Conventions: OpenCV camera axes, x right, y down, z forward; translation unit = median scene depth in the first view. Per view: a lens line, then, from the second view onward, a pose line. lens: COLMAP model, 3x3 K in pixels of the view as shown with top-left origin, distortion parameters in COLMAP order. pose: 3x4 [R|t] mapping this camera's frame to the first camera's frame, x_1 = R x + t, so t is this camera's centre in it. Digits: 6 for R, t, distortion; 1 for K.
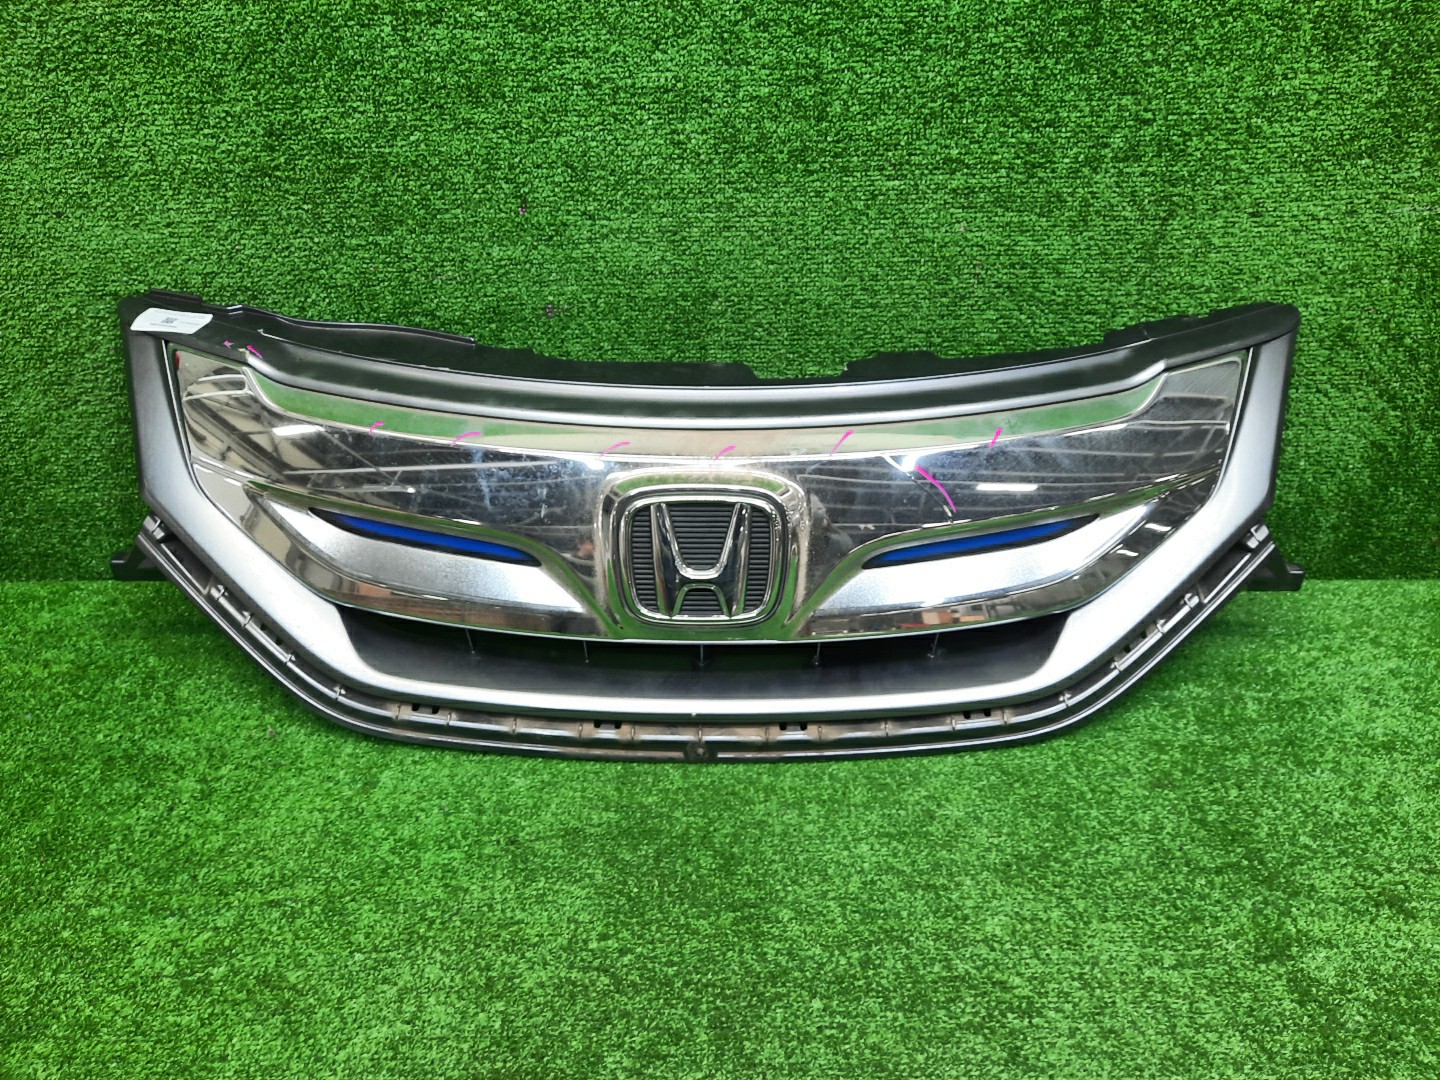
lens RADIAL K [[1042.9, 0, 720.0], [0, 1042.9, 540.0], [0, 0, 1]] dist [0.065488, -0.042270]
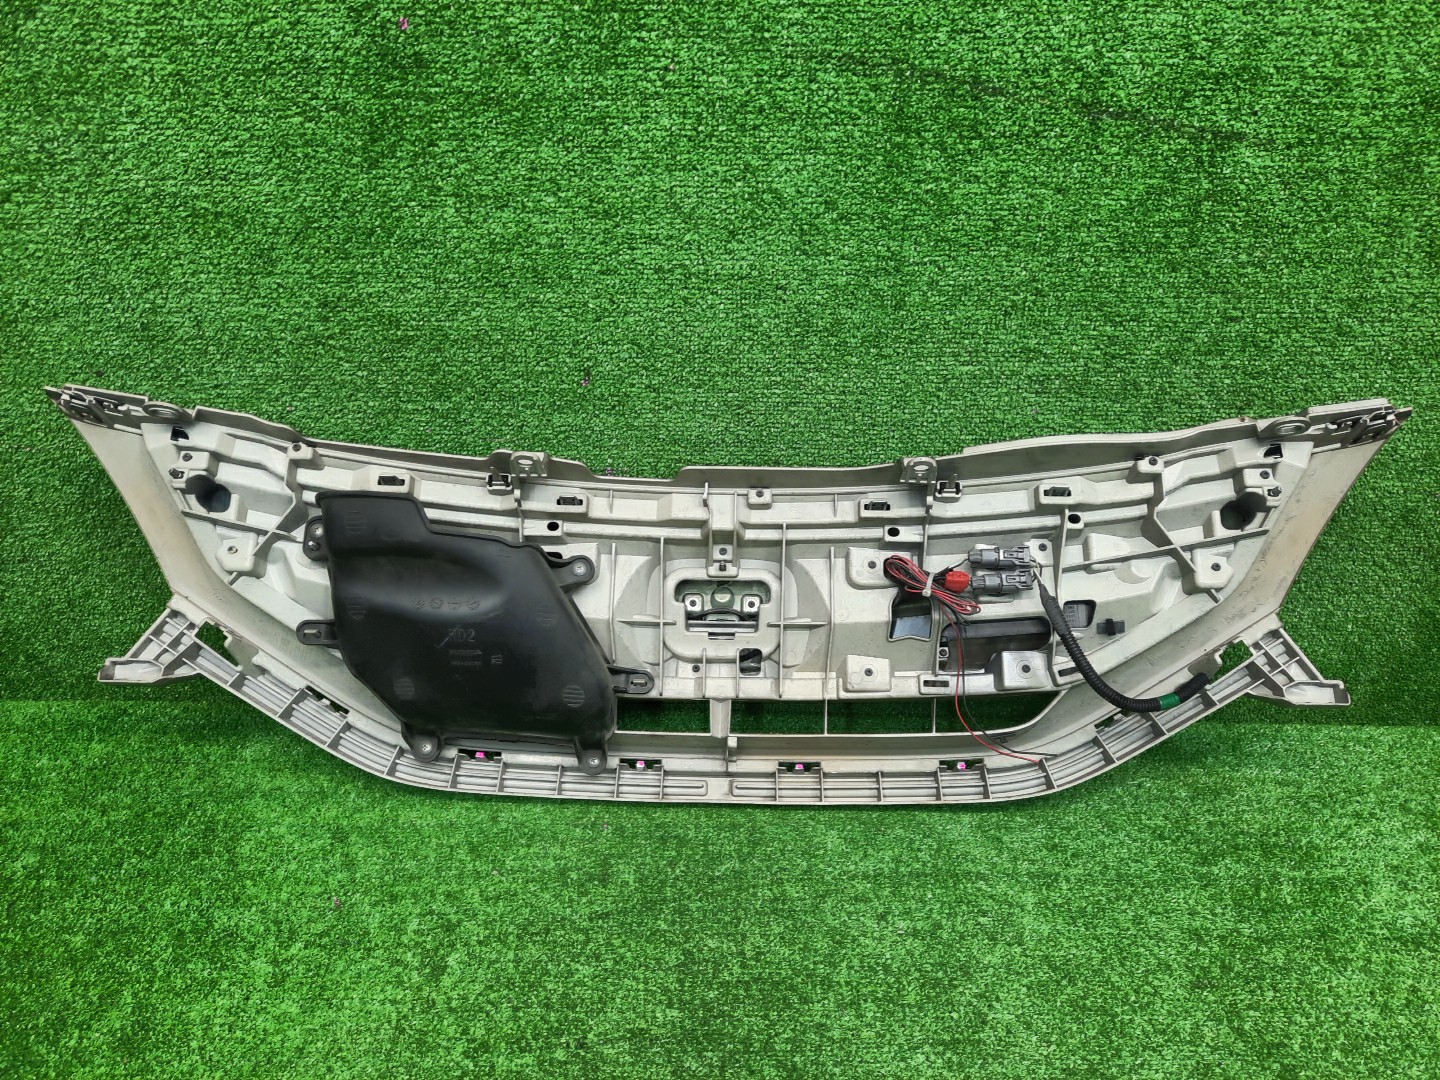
lens RADIAL K [[1028.9, 0, 720.0], [0, 1028.9, 540.0], [0, 0, 1]] dist [0.091720, -0.067461]
pose [[0.999505, 0.021929, 0.022547, -0.085013], [-0.024659, 0.991341, 0.128979, -0.307841], [-0.019524, -0.129471, 0.991391, 0.031483]]
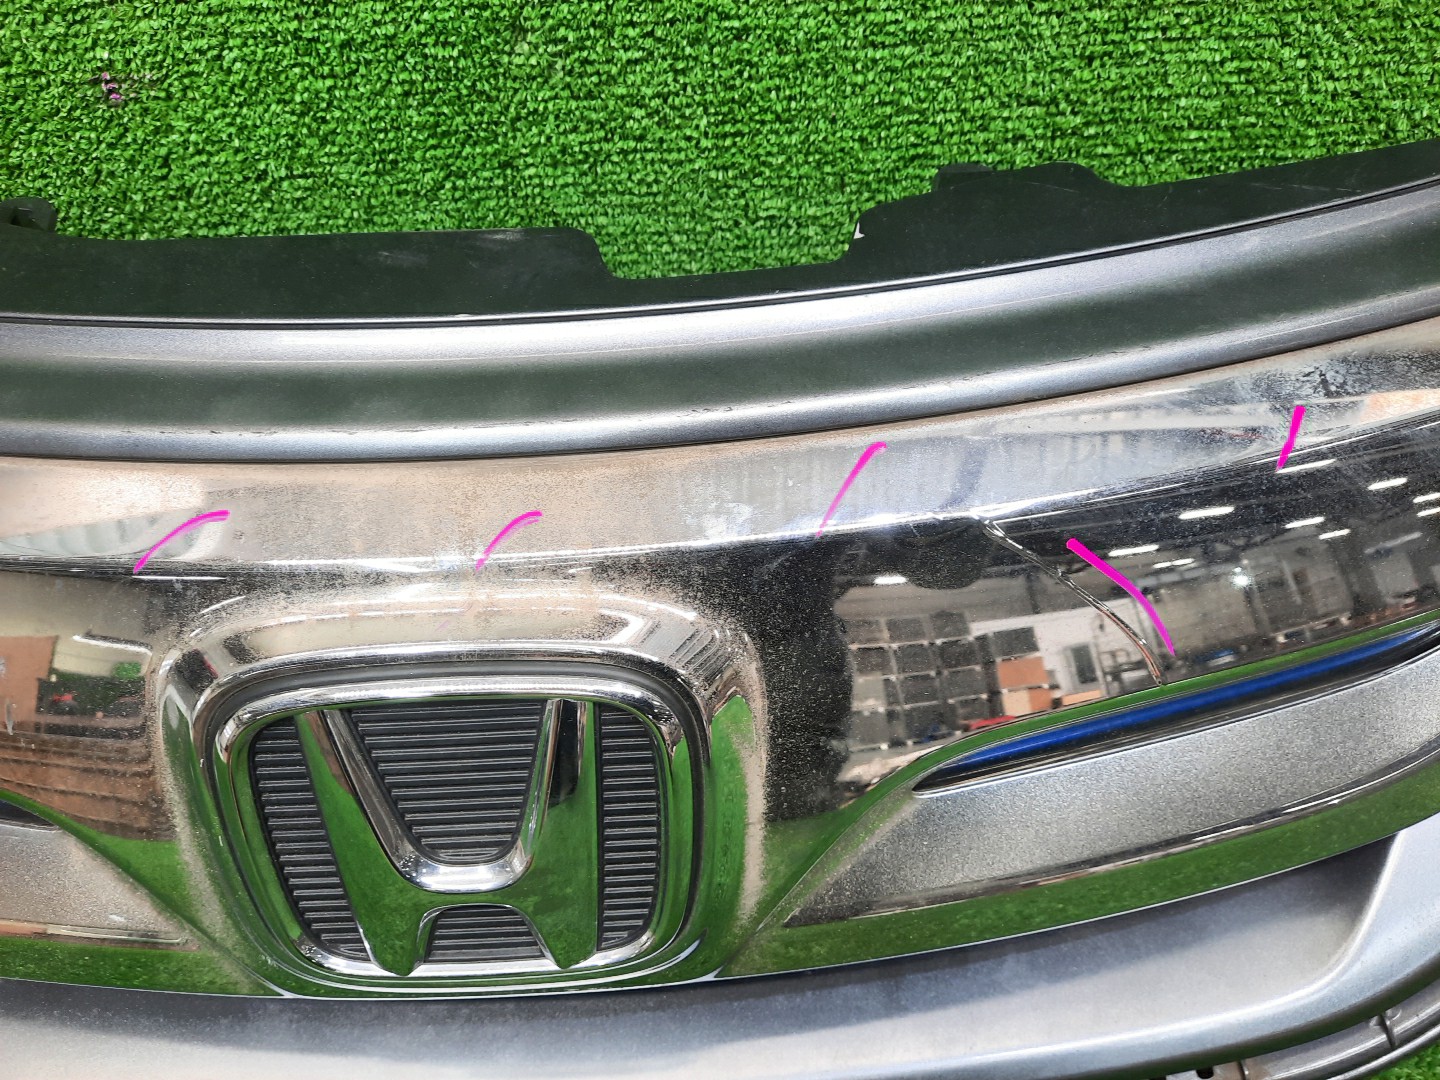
lens RADIAL K [[1054.5, 0, 720.0], [0, 1054.5, 540.0], [0, 0, 1]] dist [0.004323, 0.000076]
pose [[0.998894, -0.046810, 0.004319, 0.064696], [0.044550, 0.971964, 0.230869, -0.143564], [-0.015005, -0.230421, 0.972975, 0.606275]]
